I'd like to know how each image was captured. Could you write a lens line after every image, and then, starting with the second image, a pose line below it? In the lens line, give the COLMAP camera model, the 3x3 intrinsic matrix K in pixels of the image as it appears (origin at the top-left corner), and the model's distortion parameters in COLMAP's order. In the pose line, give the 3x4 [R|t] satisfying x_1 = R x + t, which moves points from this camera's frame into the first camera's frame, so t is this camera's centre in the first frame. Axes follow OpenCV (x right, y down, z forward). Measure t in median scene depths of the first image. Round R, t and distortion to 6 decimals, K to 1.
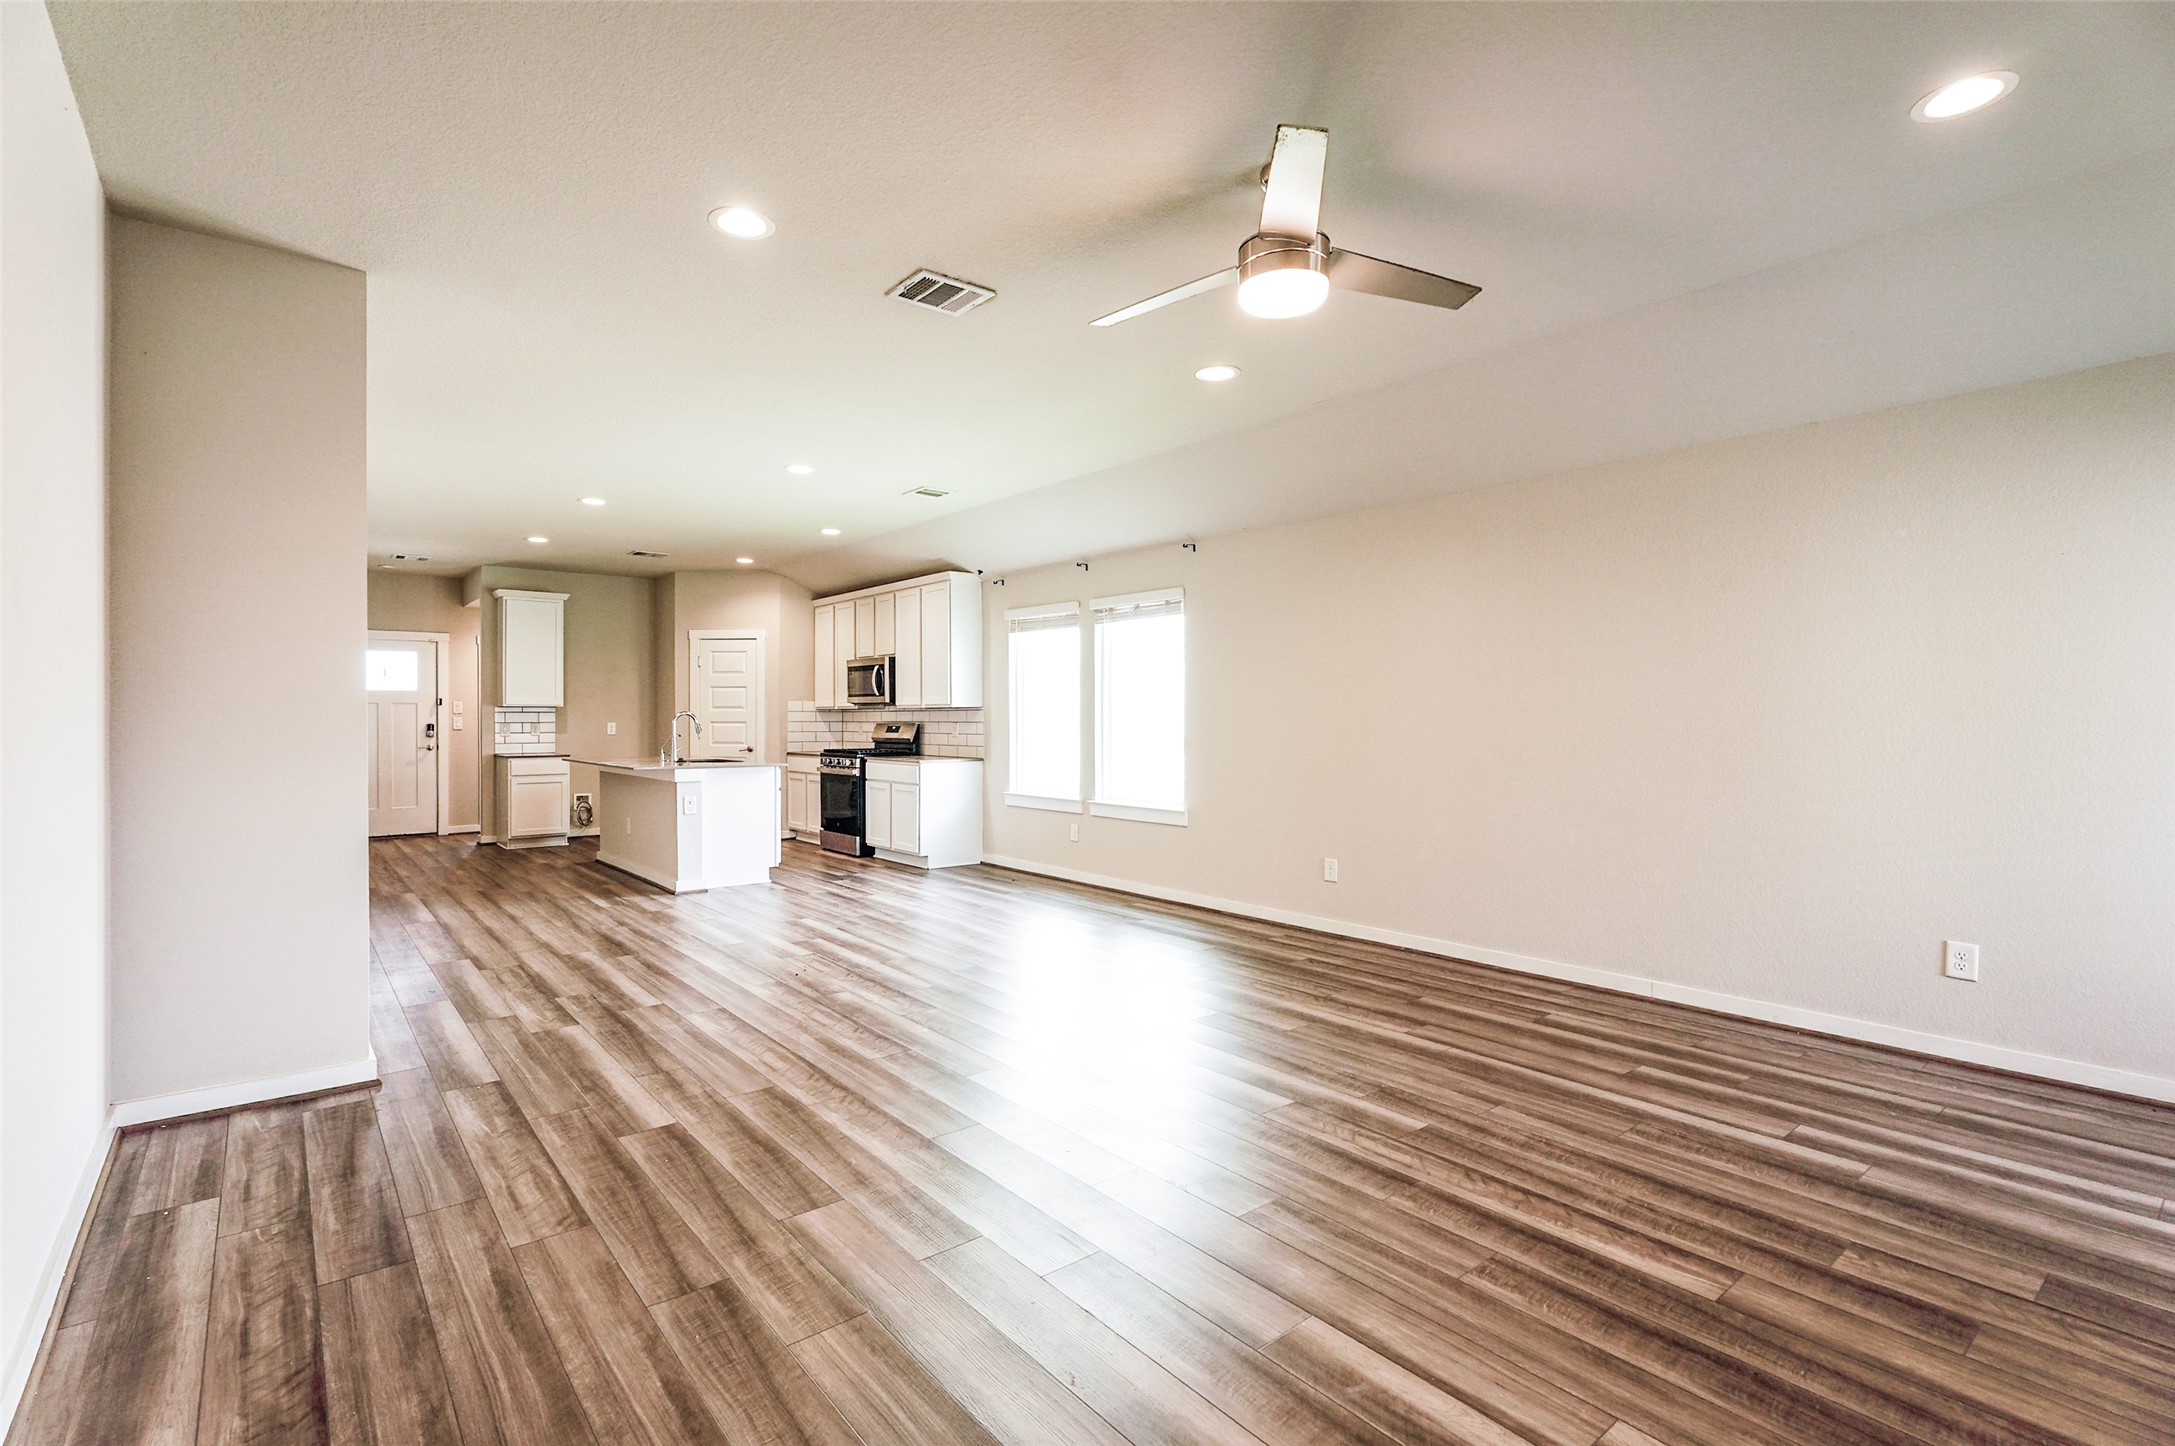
lens RADIAL K [[997.3, 0, 1047.1], [0, 997.3, 709.8], [0, 0, 1]] dist [0.004006, 0.000042]
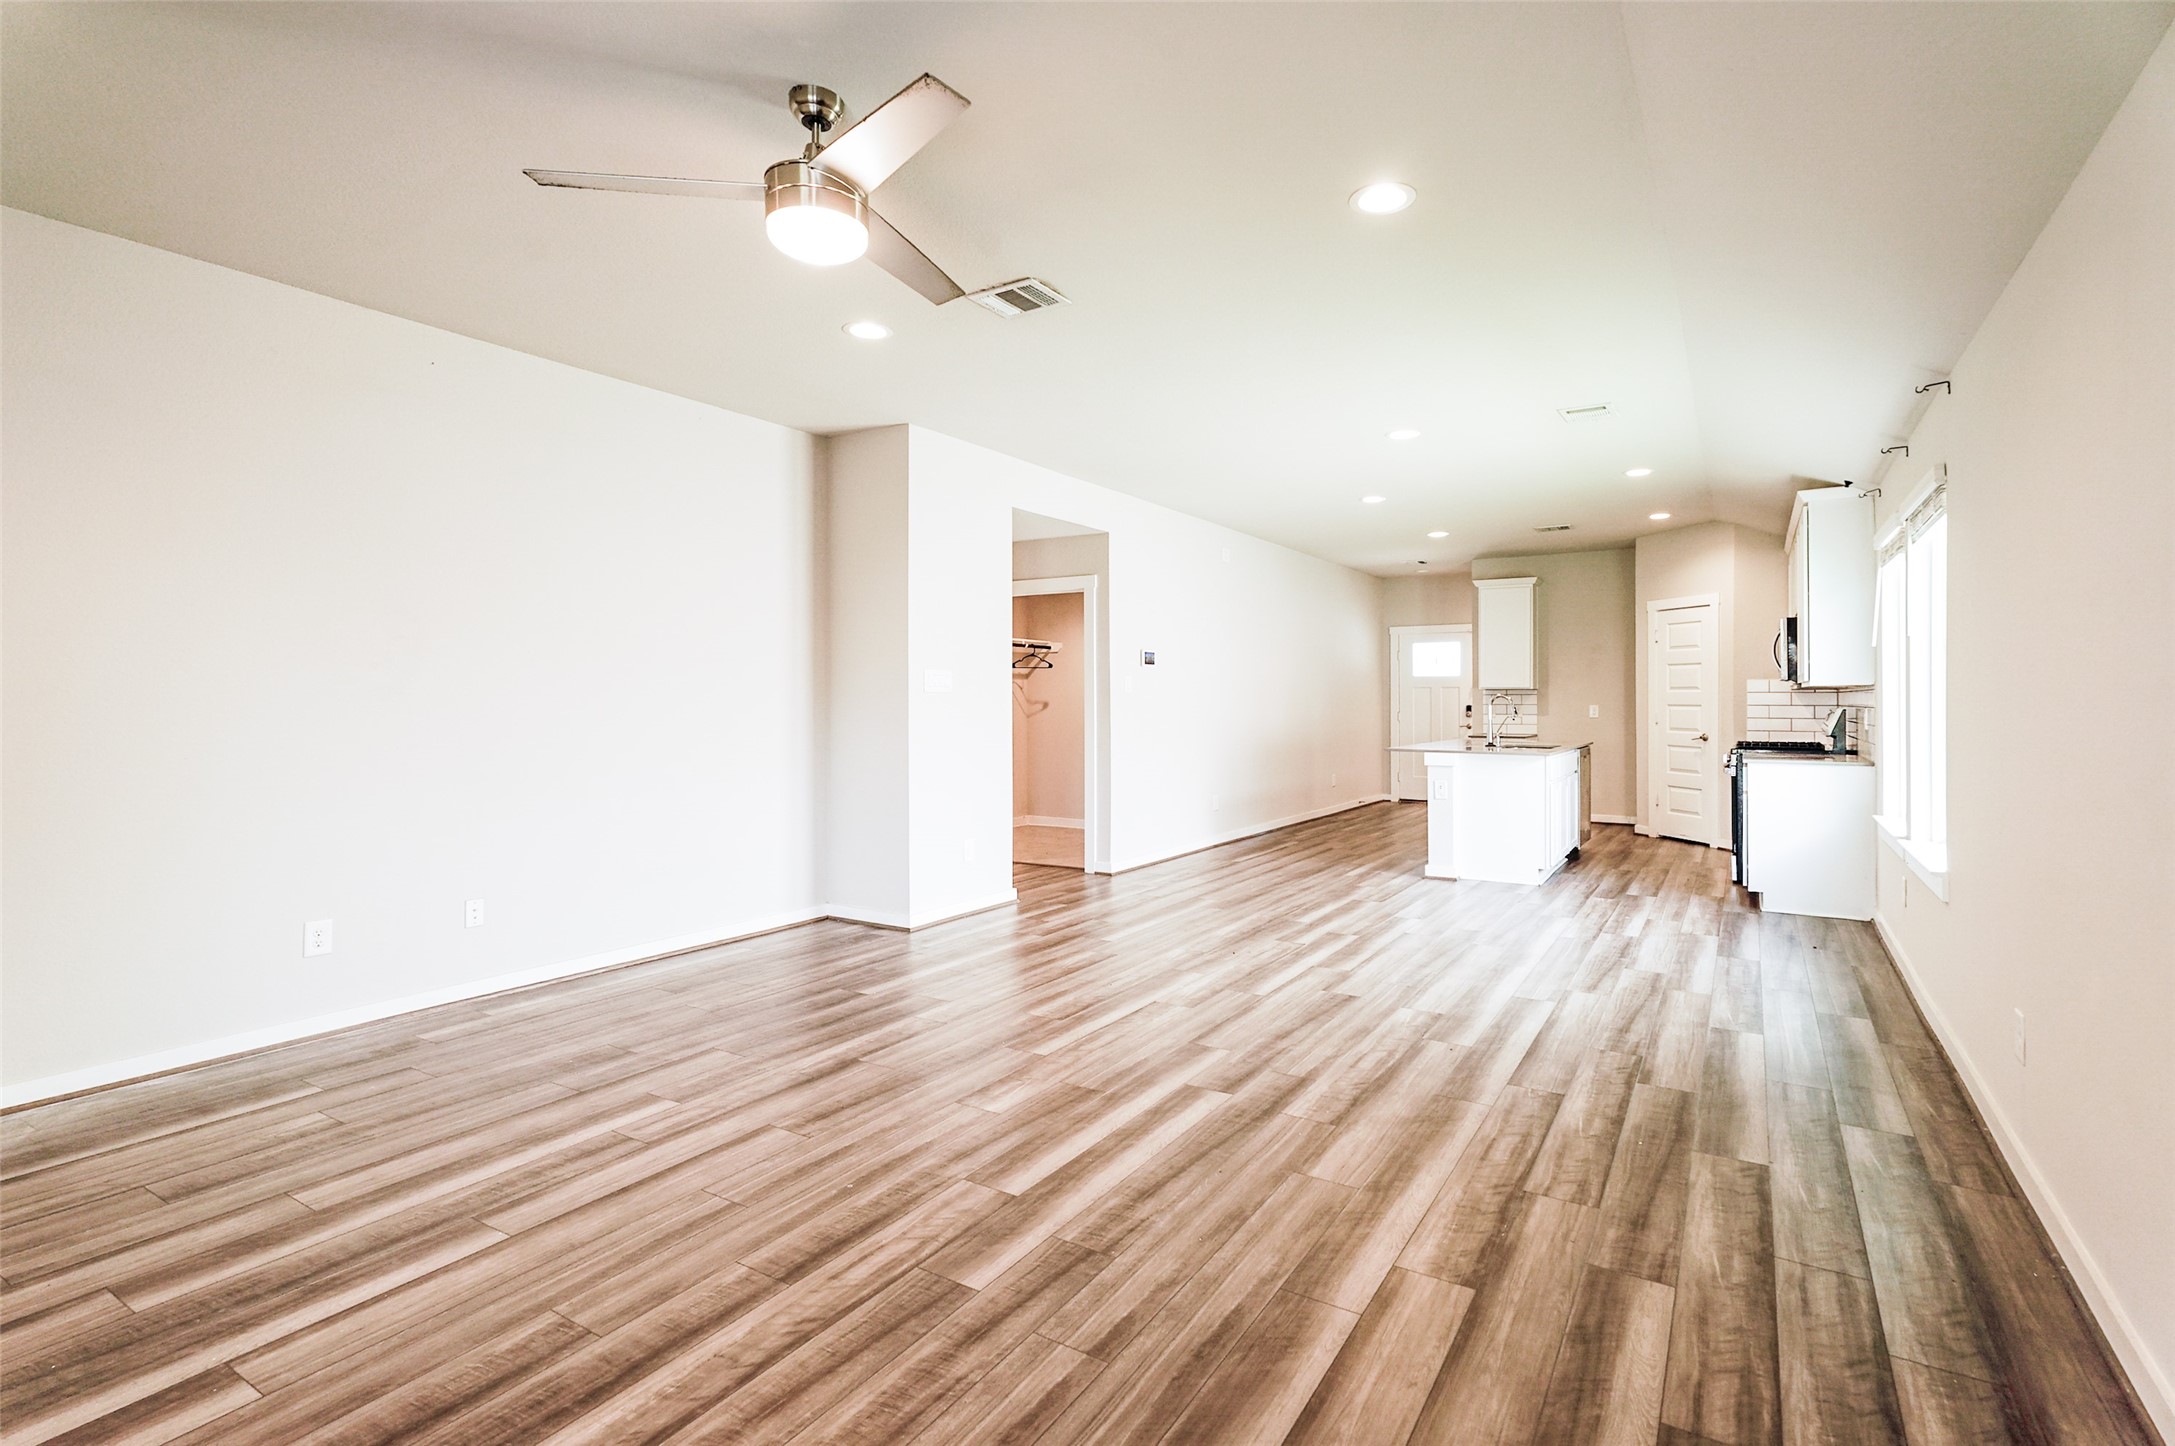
lens RADIAL K [[1008.0, 0, 1136.7], [0, 1008.0, 698.1], [0, 0, 1]] dist [0.001843, -0.000221]
pose [[0.359214, -0.000817, -0.933255, 0.427384], [0.008204, 0.999964, 0.002282, 0.000576], [0.933219, -0.008476, 0.359208, 0.338400]]
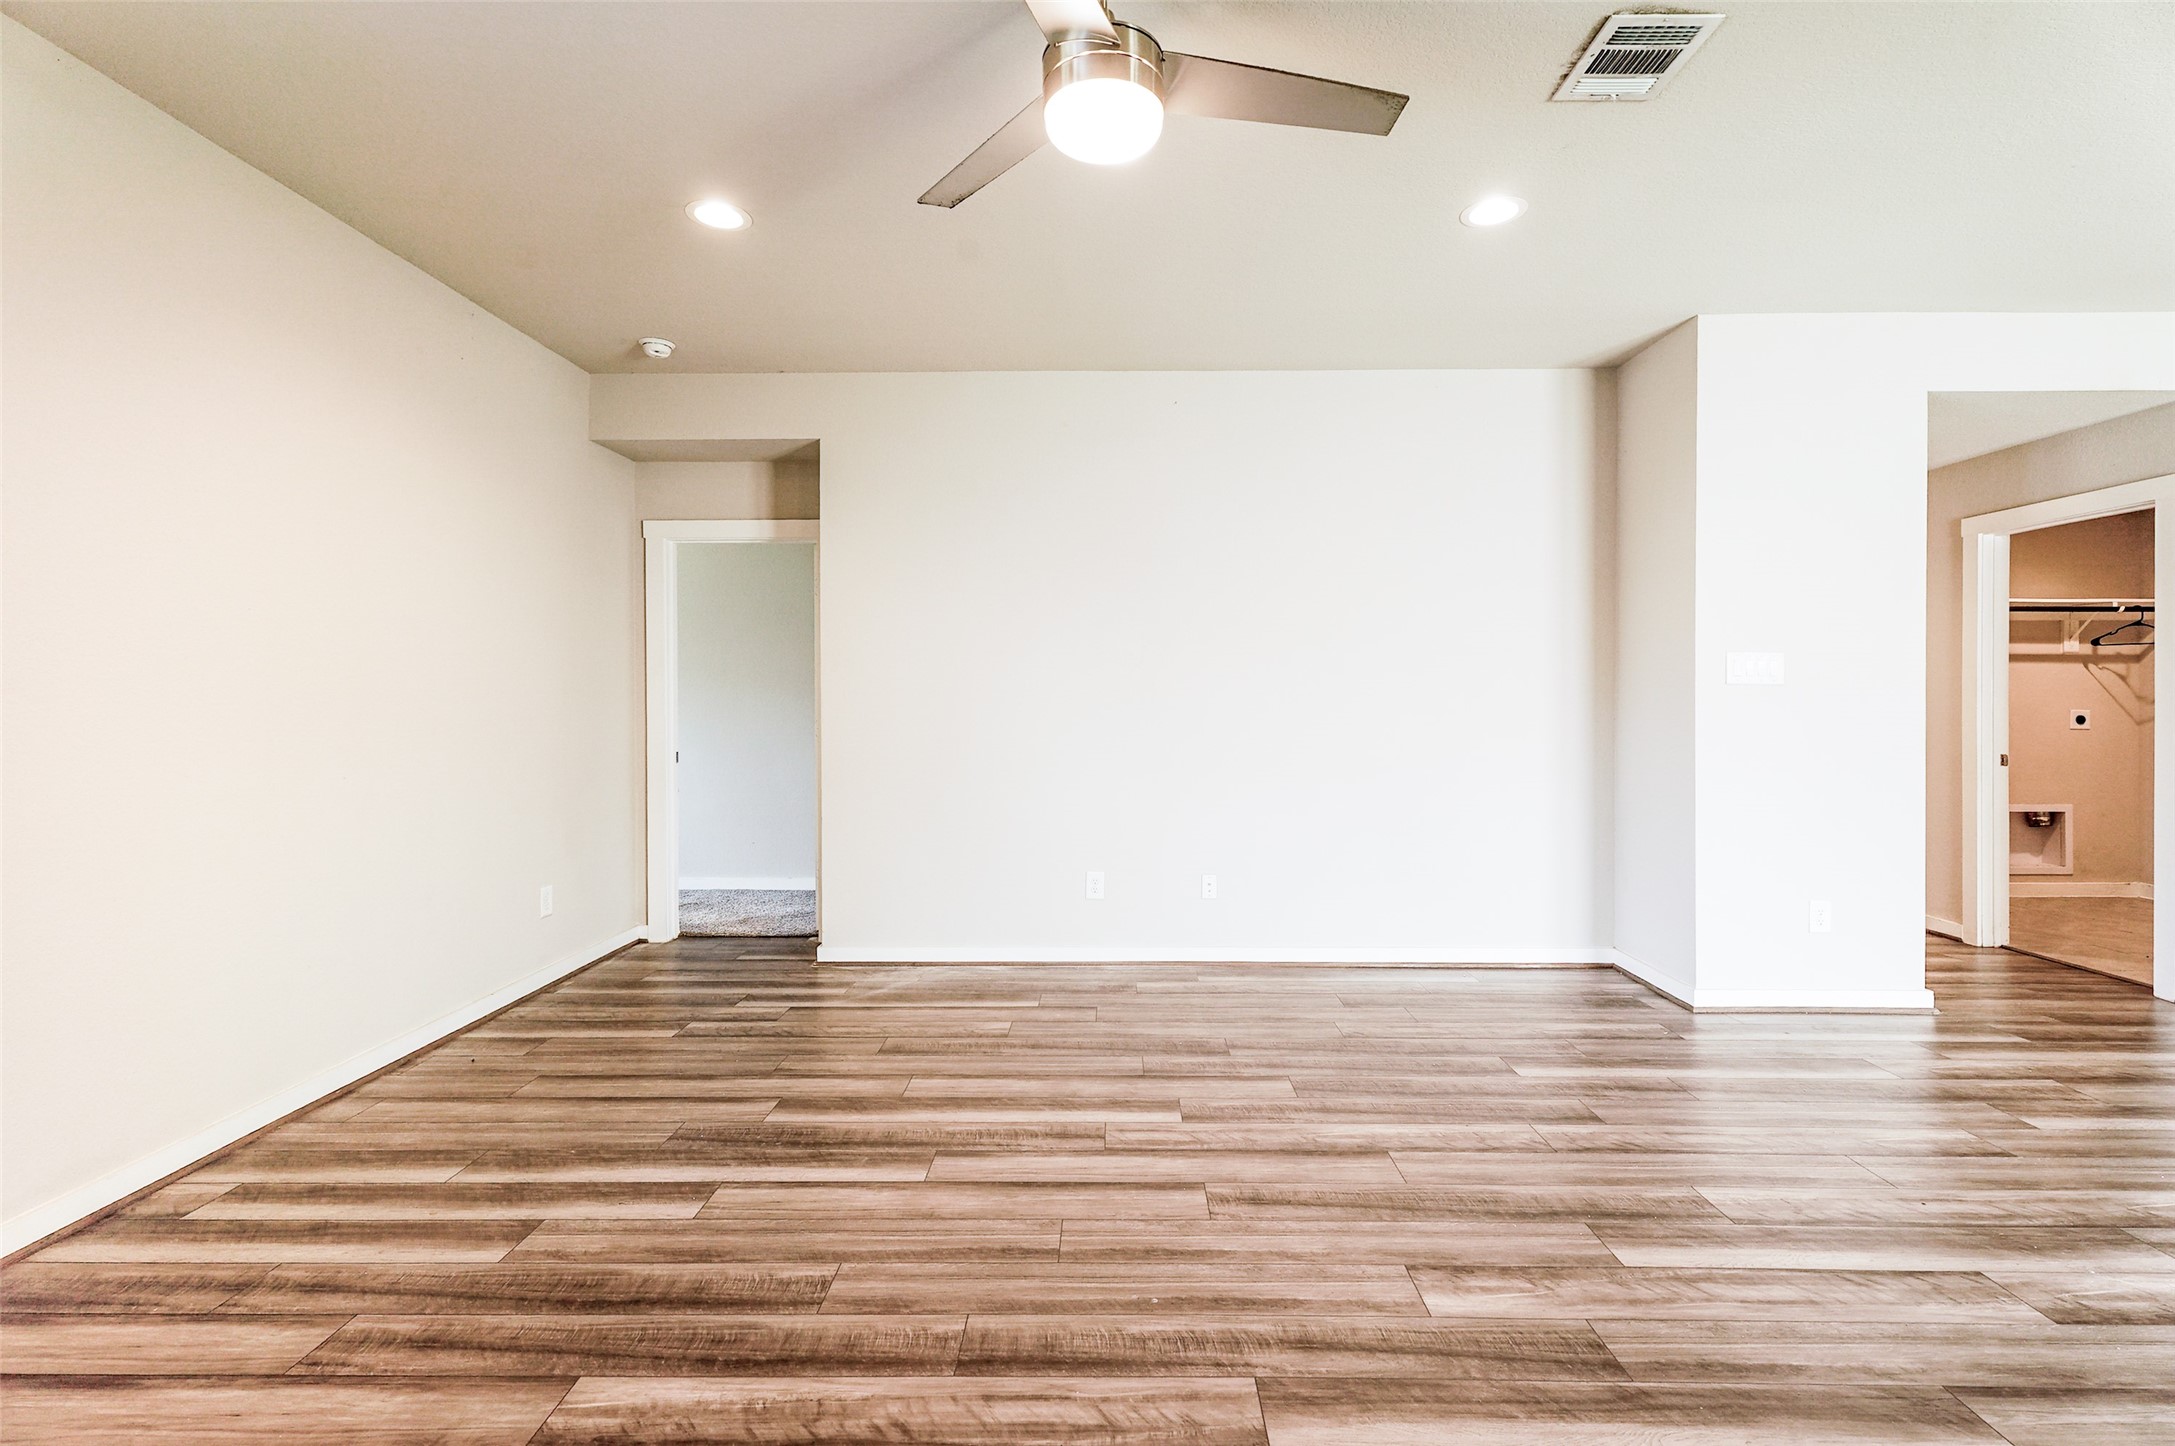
lens RADIAL K [[976.4, 0, 1108.1], [0, 976.4, 709.2], [0, 0, 1]] dist [0.003522, -0.000171]
pose [[-0.623226, 0.008610, -0.781995, 0.288204], [0.008508, 0.999955, 0.004230, 0.004584], [0.781996, -0.004017, -0.623271, 0.522757]]
